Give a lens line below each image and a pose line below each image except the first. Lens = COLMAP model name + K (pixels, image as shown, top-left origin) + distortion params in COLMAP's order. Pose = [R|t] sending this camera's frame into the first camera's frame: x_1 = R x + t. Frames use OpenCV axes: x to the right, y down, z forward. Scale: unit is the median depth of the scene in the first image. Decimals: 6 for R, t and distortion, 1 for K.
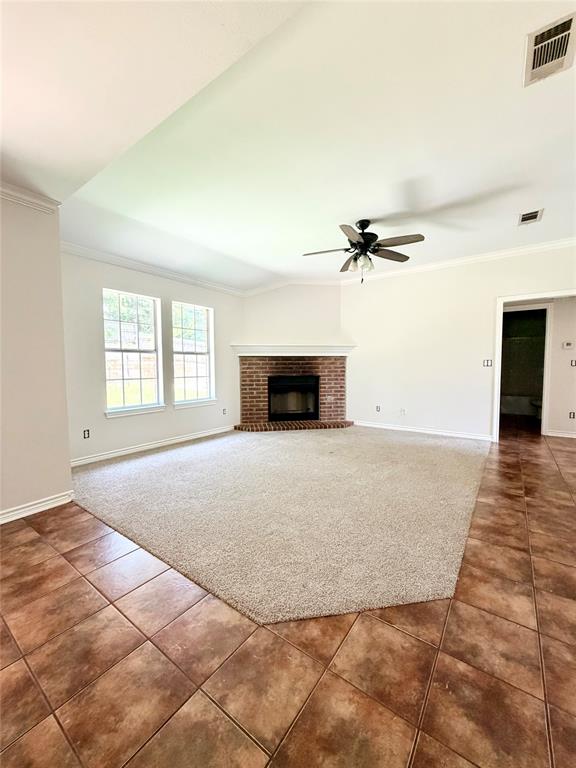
lens RADIAL K [[306.7, 0, 288.4], [0, 306.7, 382.8], [0, 0, 1]] dist [-0.000063, -0.000021]
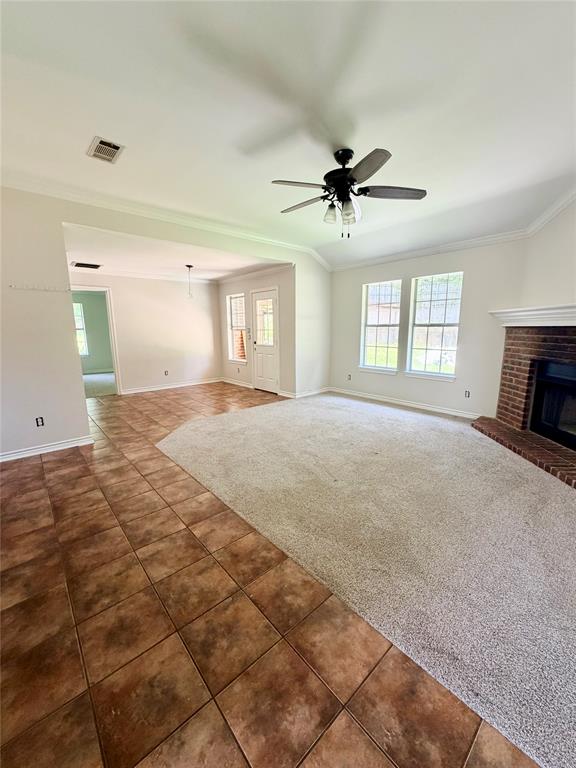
lens RADIAL K [[306.7, 0, 288.4], [0, 306.7, 382.8], [0, 0, 1]] dist [-0.000063, -0.000021]
pose [[-0.221531, 0.177725, -0.958821, 0.809619], [-0.047304, 0.980135, 0.192605, -0.087328], [0.974005, 0.088025, -0.208724, 0.802128]]
